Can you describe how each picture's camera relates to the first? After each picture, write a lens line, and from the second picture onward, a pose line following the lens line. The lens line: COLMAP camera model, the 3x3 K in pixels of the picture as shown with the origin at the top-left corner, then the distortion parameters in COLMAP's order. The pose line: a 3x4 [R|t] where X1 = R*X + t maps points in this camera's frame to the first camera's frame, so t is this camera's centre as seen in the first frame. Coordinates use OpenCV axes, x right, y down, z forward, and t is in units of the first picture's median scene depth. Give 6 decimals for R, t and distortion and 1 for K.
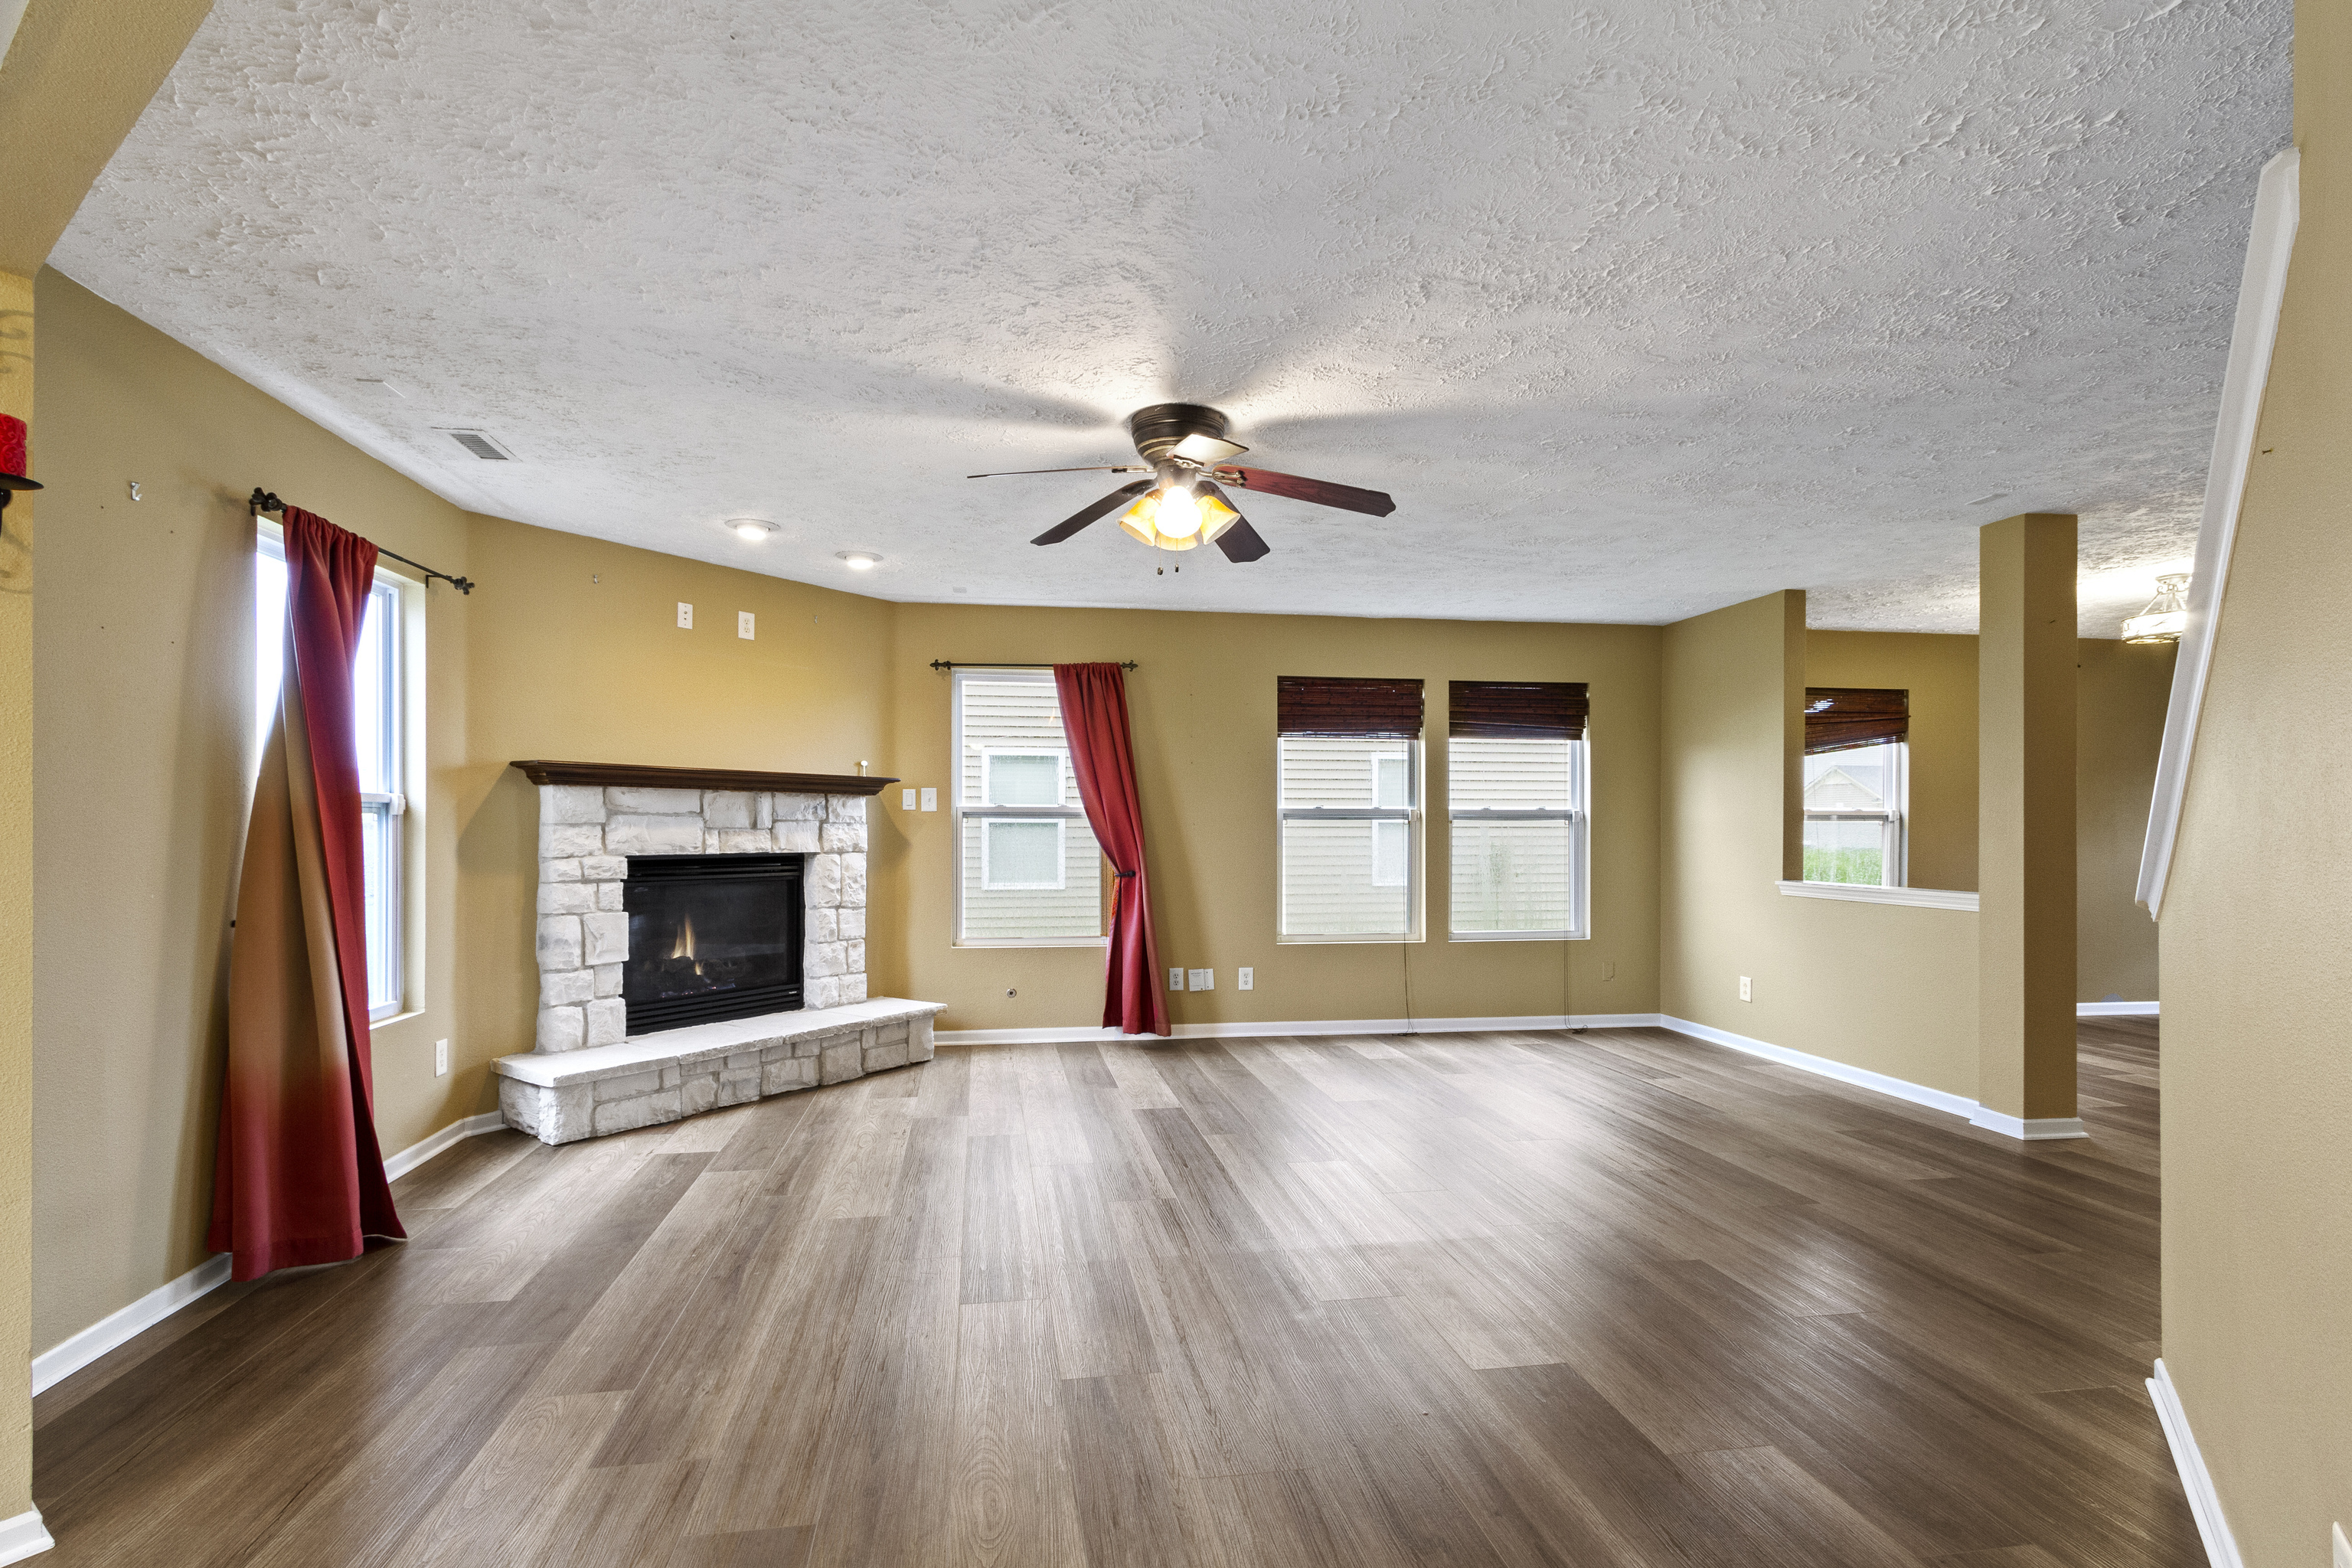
lens RADIAL K [[1086.0, 0, 1156.1], [0, 1086.0, 818.3], [0, 0, 1]] dist [0.003144, -0.001023]
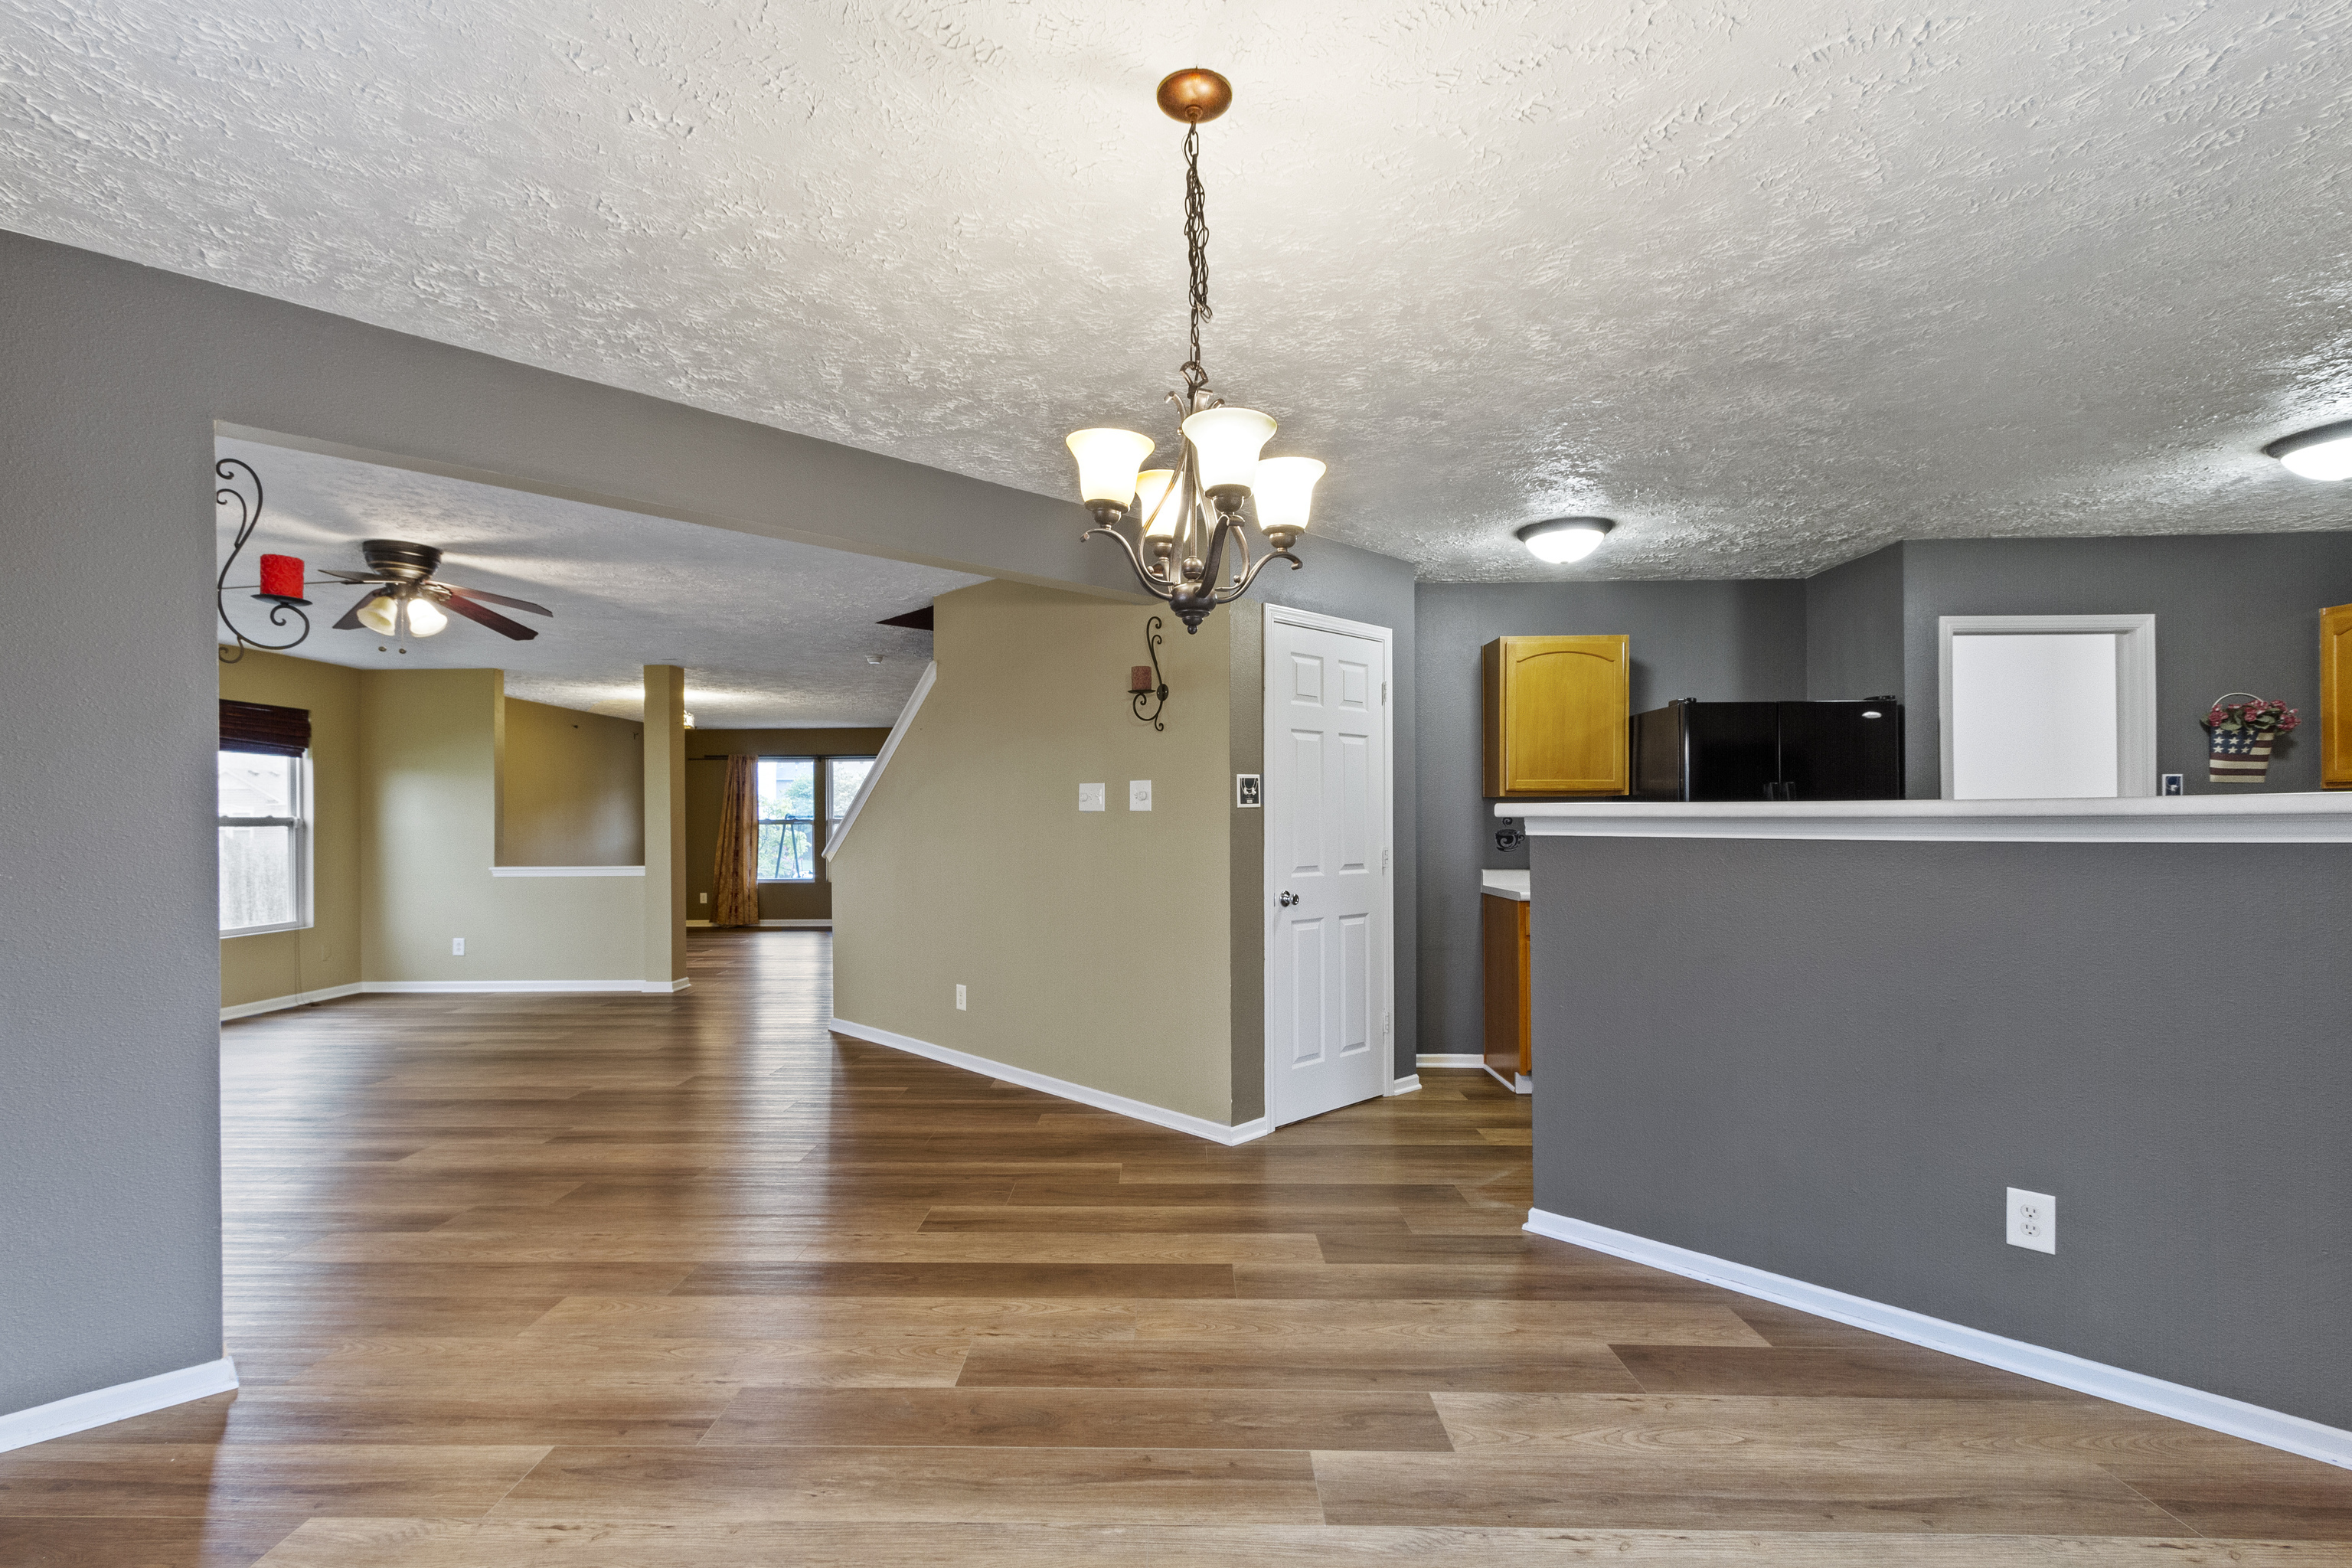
lens RADIAL K [[1087.1, 0, 1145.3], [0, 1087.1, 828.5], [0, 0, 1]] dist [-0.000984, -0.000375]
pose [[0.177562, -0.005075, 0.984097, -0.708655], [0.001148, 0.999987, 0.004950, -0.001140], [-0.984109, 0.000251, 0.177565, -0.120373]]
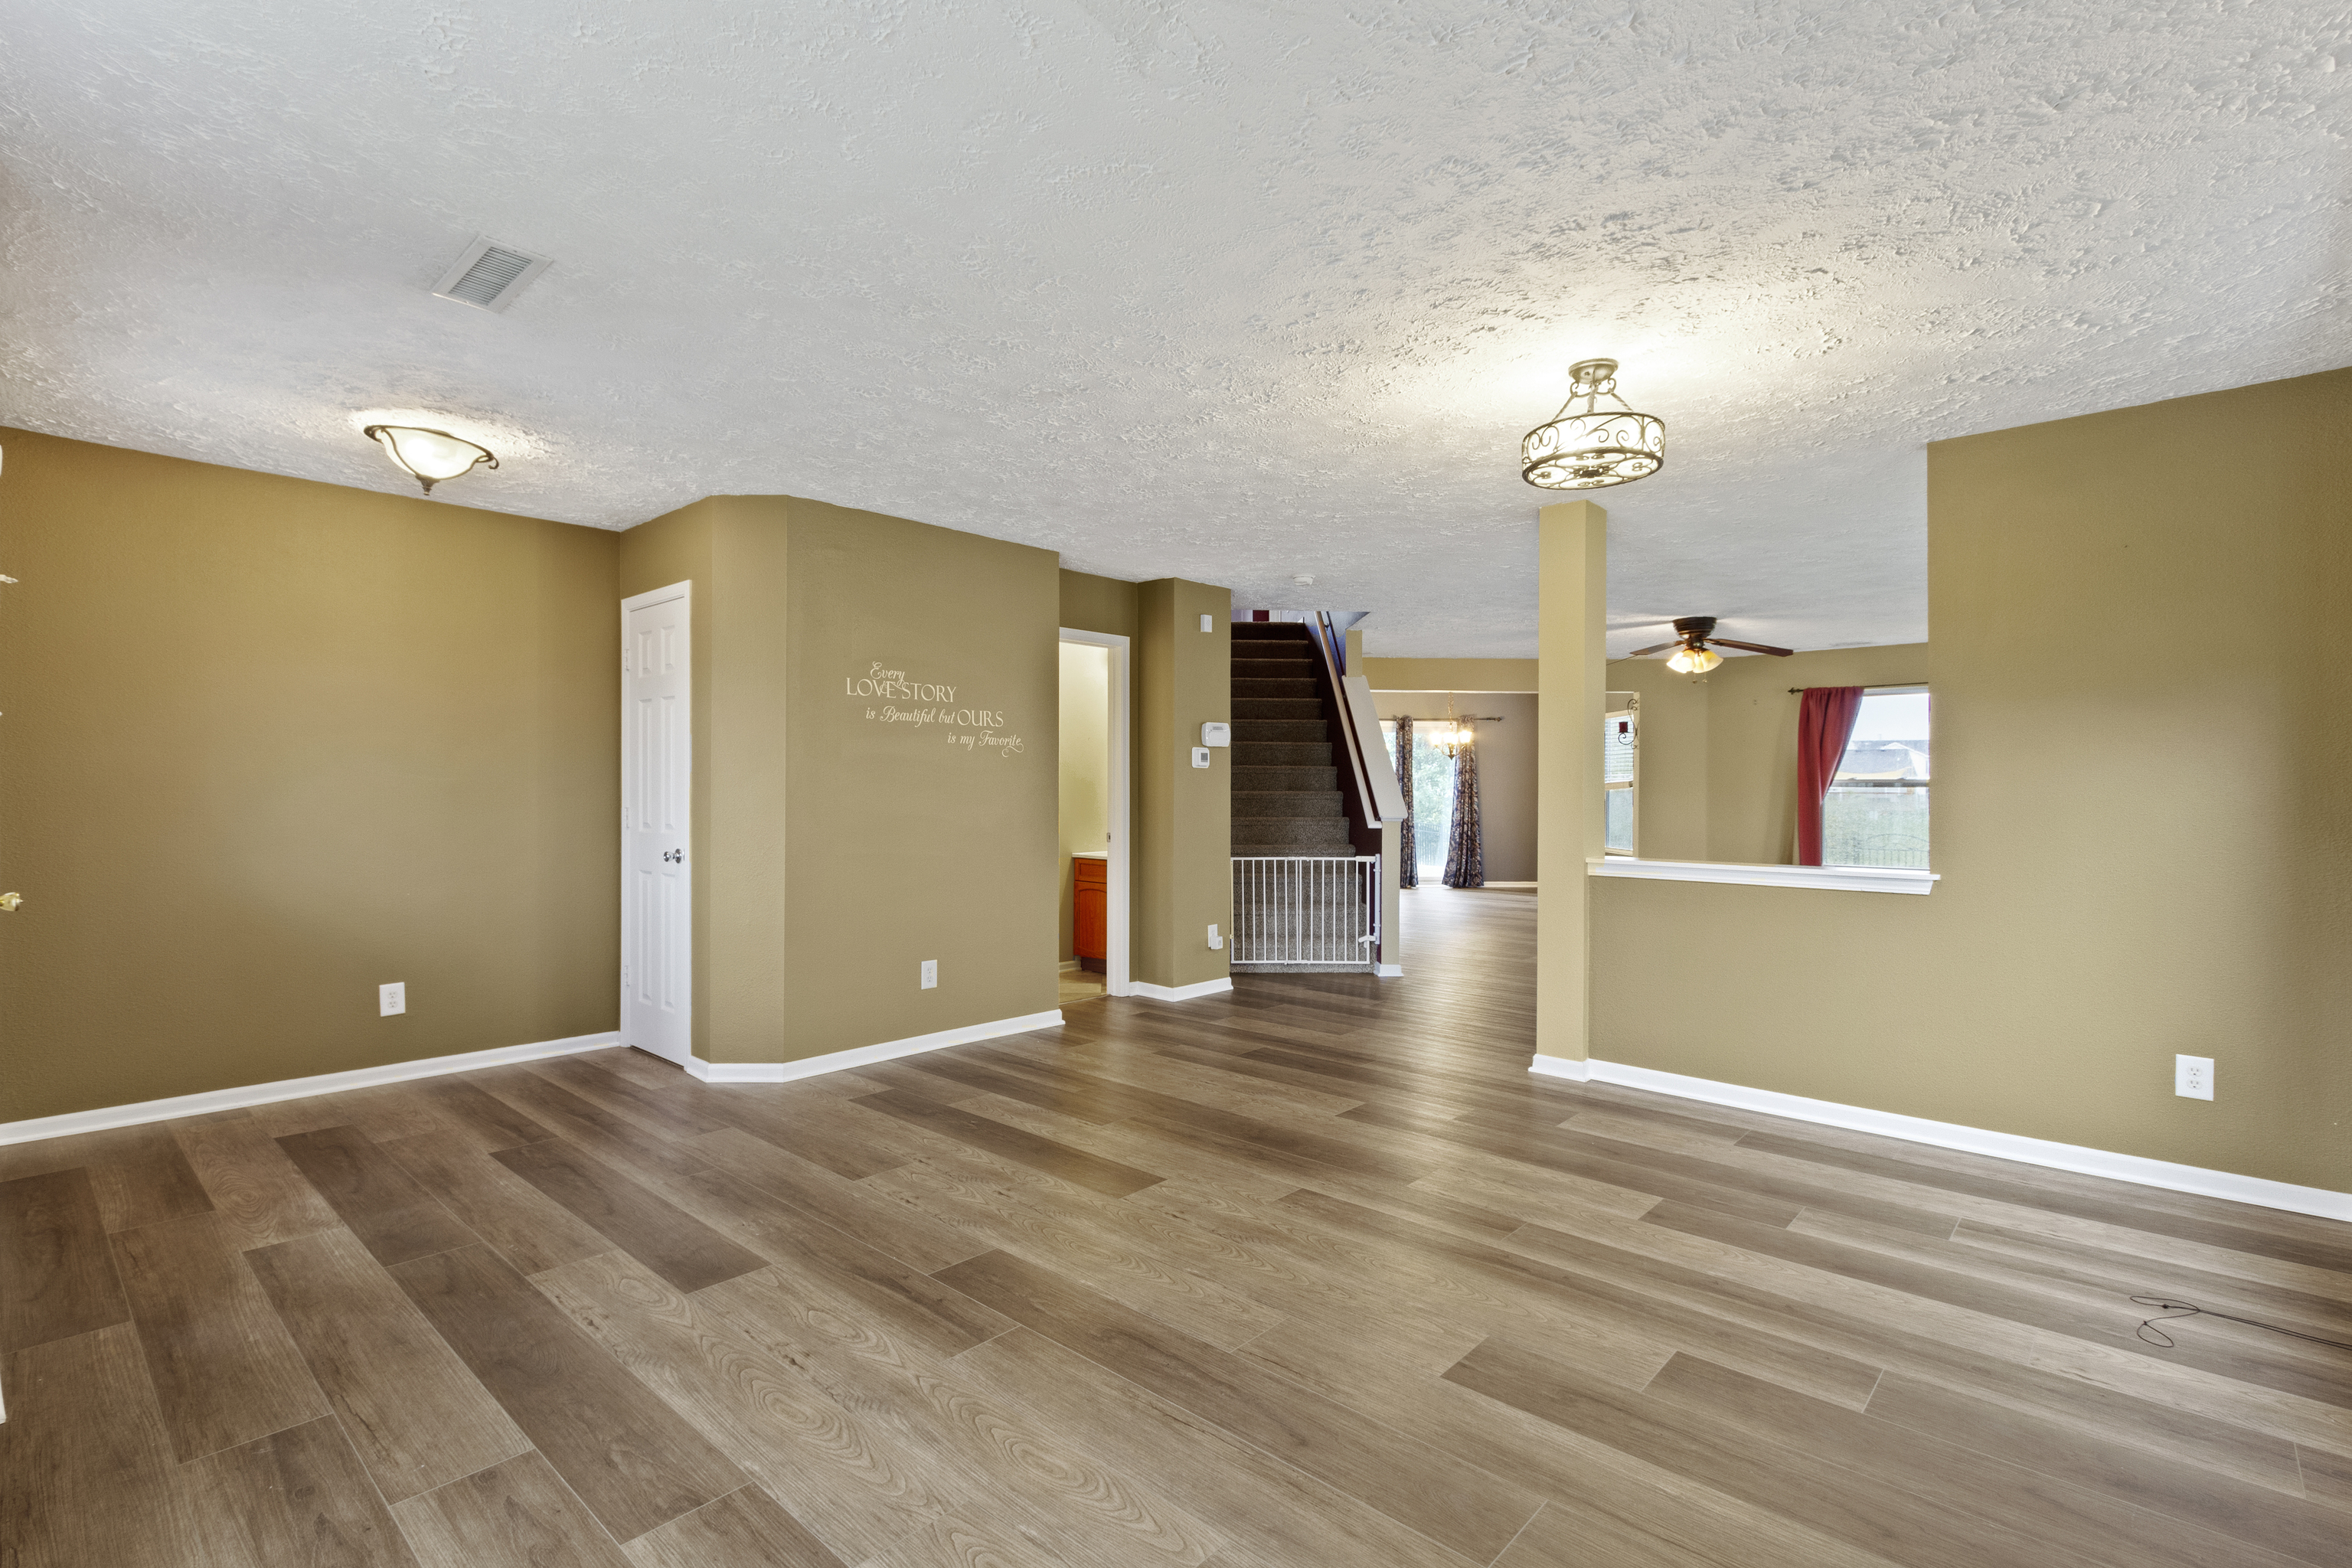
lens RADIAL K [[1079.4, 0, 1155.3], [0, 1079.4, 791.4], [0, 0, 1]] dist [0.002890, -0.000732]
pose [[-0.773086, -0.003707, -0.634291, 1.450944], [-0.004272, 0.999991, -0.000638, 0.009381], [0.634287, 0.002217, -0.773094, 1.239589]]
